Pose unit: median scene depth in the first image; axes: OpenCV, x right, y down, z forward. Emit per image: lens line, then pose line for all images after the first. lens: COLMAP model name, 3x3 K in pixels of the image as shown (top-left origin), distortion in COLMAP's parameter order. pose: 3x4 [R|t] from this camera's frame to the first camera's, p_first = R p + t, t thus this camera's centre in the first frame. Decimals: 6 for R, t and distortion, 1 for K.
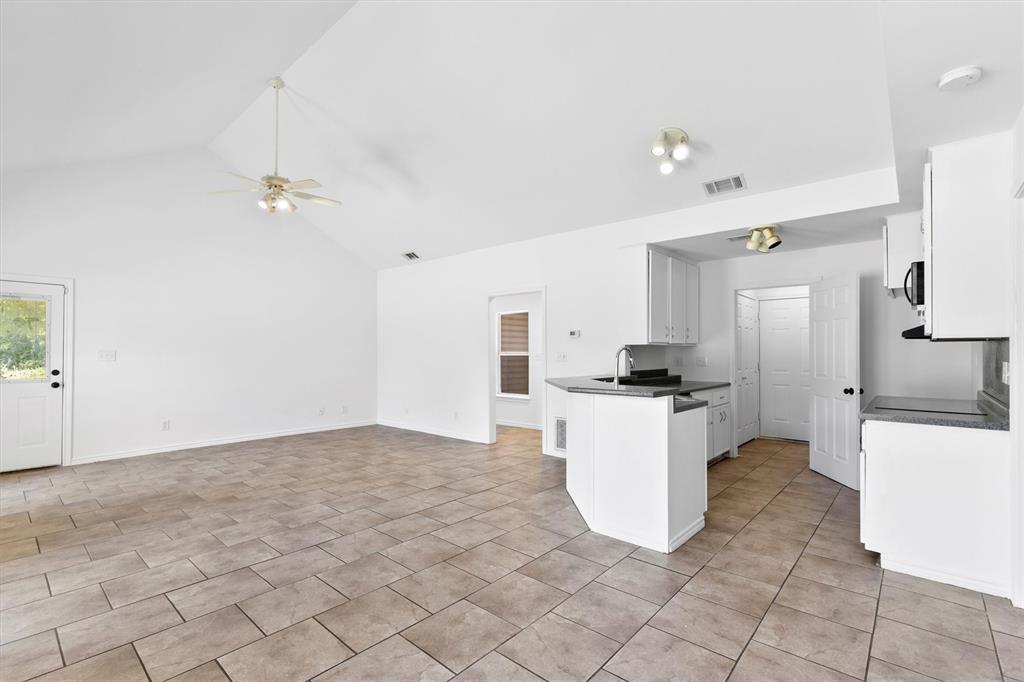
lens RADIAL K [[460.7, 0, 506.5], [0, 460.7, 349.3], [0, 0, 1]] dist [0.006822, 0.000574]
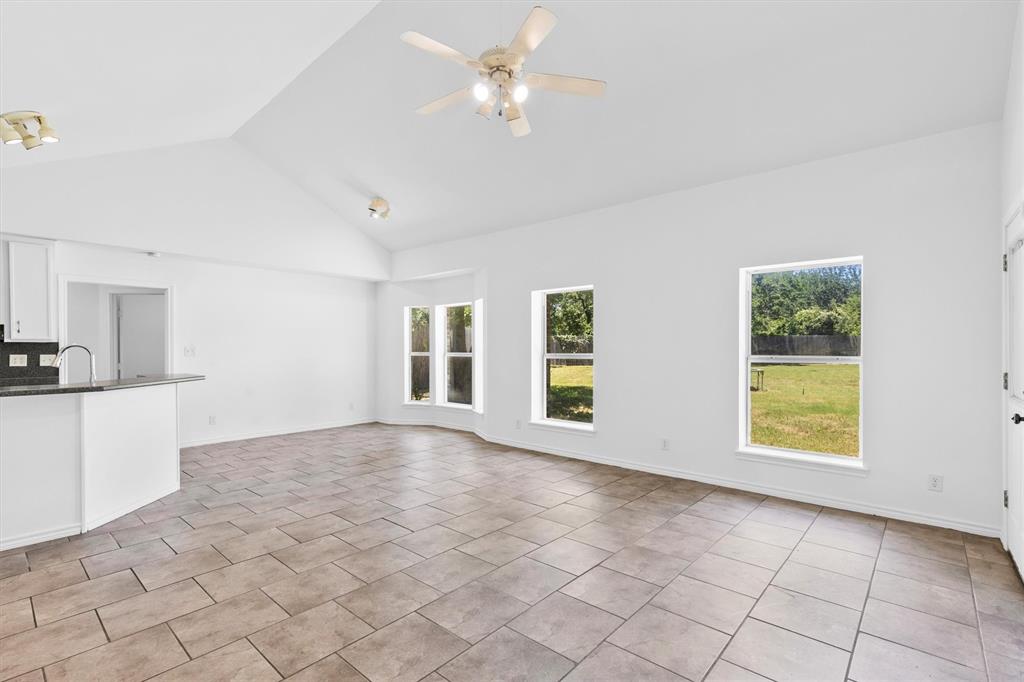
lens RADIAL K [[460.7, 0, 505.1], [0, 460.7, 343.0], [0, 0, 1]] dist [0.006822, 0.000574]
pose [[-0.999995, 0.002462, 0.001765, -0.508336], [0.002432, 0.999858, -0.016683, 0.009239], [-0.001806, -0.016679, -0.999859, 1.611040]]
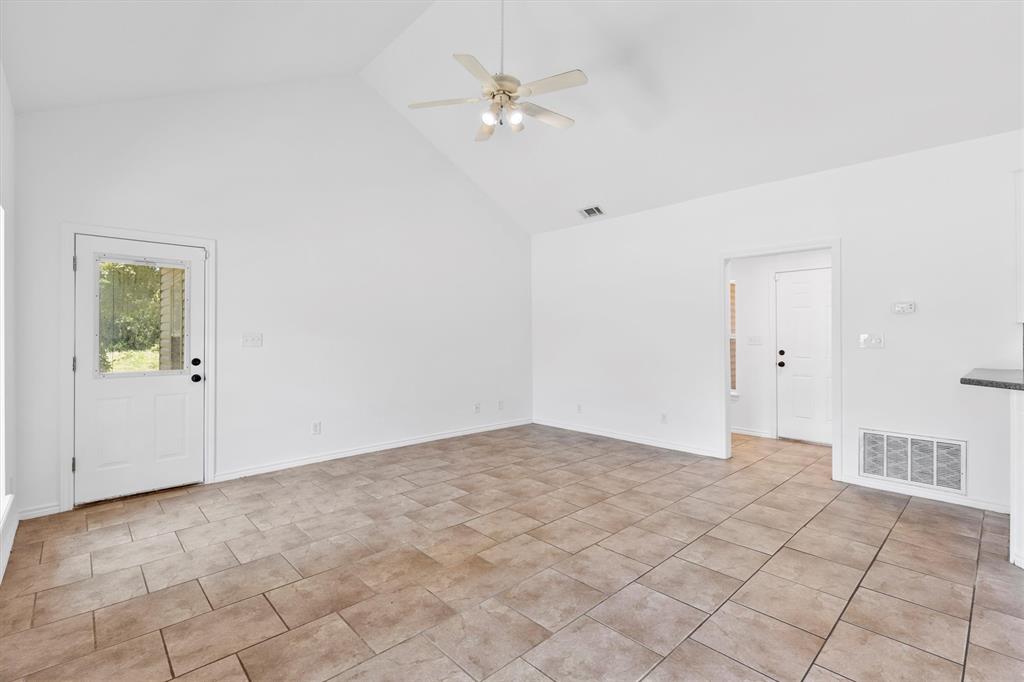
lens RADIAL K [[460.7, 0, 510.2], [0, 460.7, 336.2], [0, 0, 1]] dist [0.006822, 0.000574]
pose [[0.996134, -0.000570, -0.087845, -0.428670], [0.001414, 0.999953, 0.009545, 0.001417], [0.087835, -0.009632, 0.996088, 0.315814]]
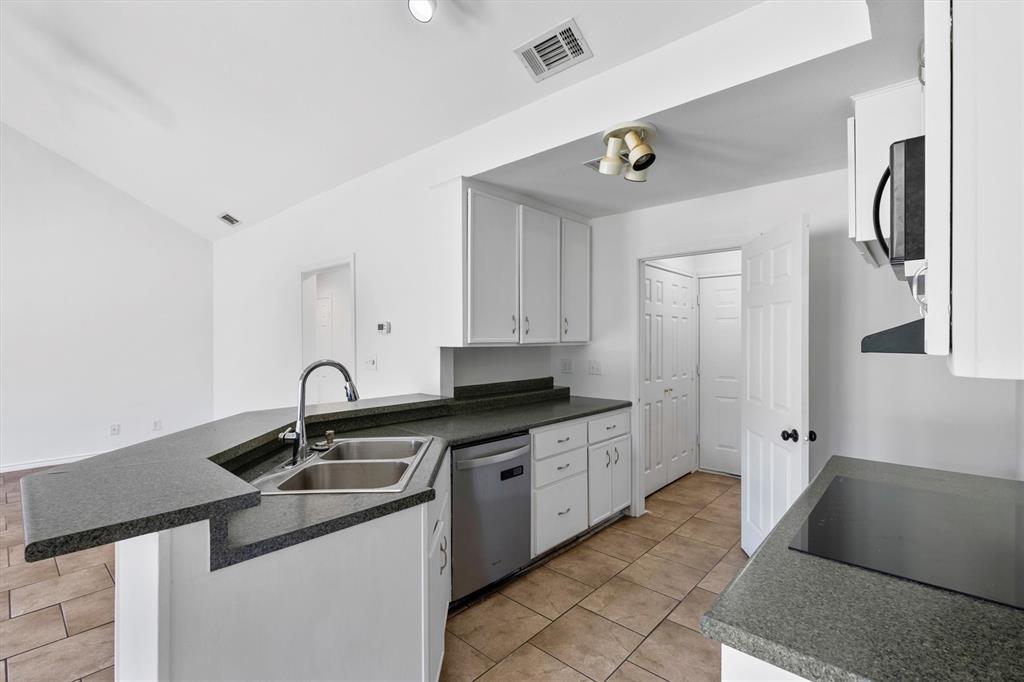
lens RADIAL K [[460.7, 0, 510.1], [0, 460.7, 339.2], [0, 0, 1]] dist [0.006822, 0.000574]
pose [[0.999977, -0.002299, -0.006360, 0.377482], [0.002337, 0.999979, 0.006000, -0.024202], [0.006346, -0.006015, 0.999962, 0.413802]]
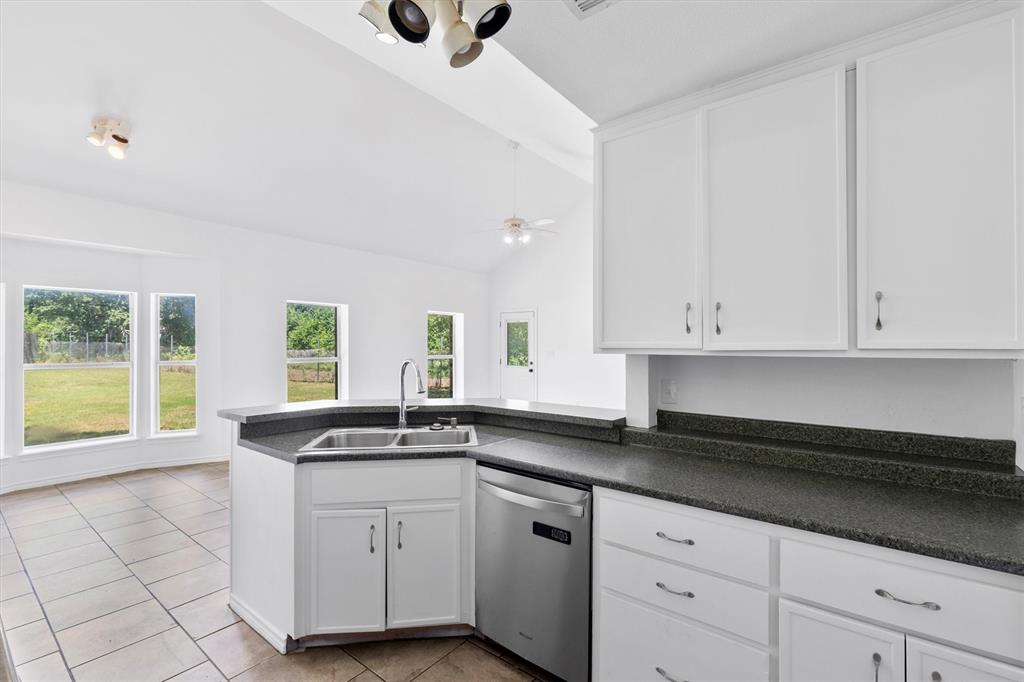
lens RADIAL K [[460.7, 0, 514.8], [0, 460.7, 345.0], [0, 0, 1]] dist [0.006822, 0.000574]
pose [[0.065352, -0.000250, -0.997862, 0.767109], [0.007088, 0.999975, 0.000213, -0.019287], [0.997837, -0.007087, 0.065352, 0.915967]]
